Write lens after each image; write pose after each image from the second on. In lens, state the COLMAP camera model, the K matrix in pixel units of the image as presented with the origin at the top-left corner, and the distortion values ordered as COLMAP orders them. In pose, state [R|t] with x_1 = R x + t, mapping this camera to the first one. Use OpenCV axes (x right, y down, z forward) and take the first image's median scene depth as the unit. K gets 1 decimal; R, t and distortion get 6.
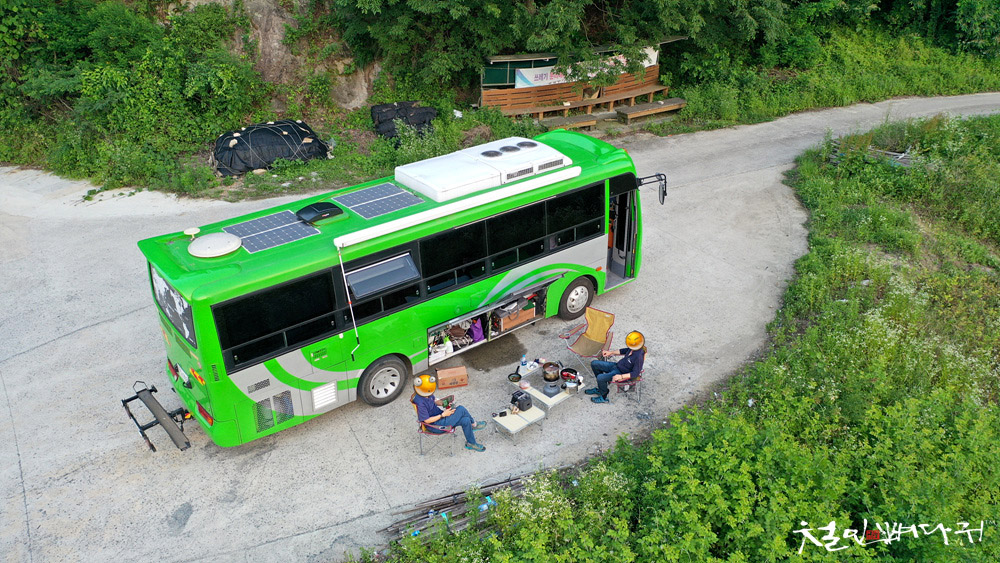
lens RADIAL K [[787.1, 0, 501.0], [0, 787.1, 287.8], [0, 0, 1]] dist [-0.004890, -0.003794]
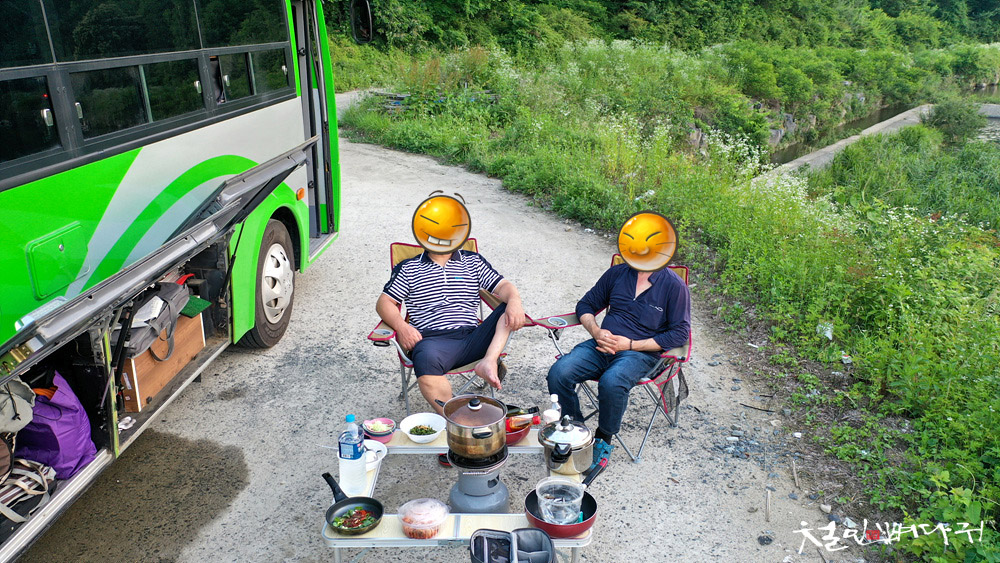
lens RADIAL K [[787.1, 0, 497.4], [0, 787.1, 283.2], [0, 0, 1]] dist [-0.004890, -0.003794]
pose [[0.671820, -0.223015, 0.706345, -0.101777], [0.339957, 0.940067, -0.026532, 0.066432], [-0.658094, 0.257952, 0.707371, 0.757527]]
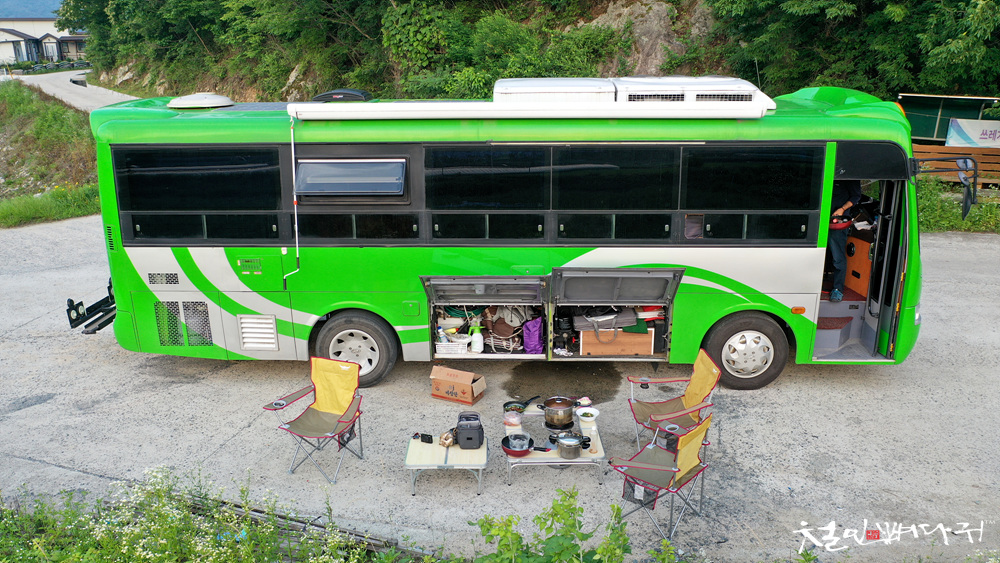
lens RADIAL K [[787.1, 0, 499.0], [0, 787.1, 283.0], [0, 0, 1]] dist [-0.004890, -0.003794]
pose [[0.759638, 0.199992, -0.618833, 0.337459], [-0.308976, 0.948278, -0.072817, 0.070243], [0.572263, 0.246519, 0.782140, 0.496182]]
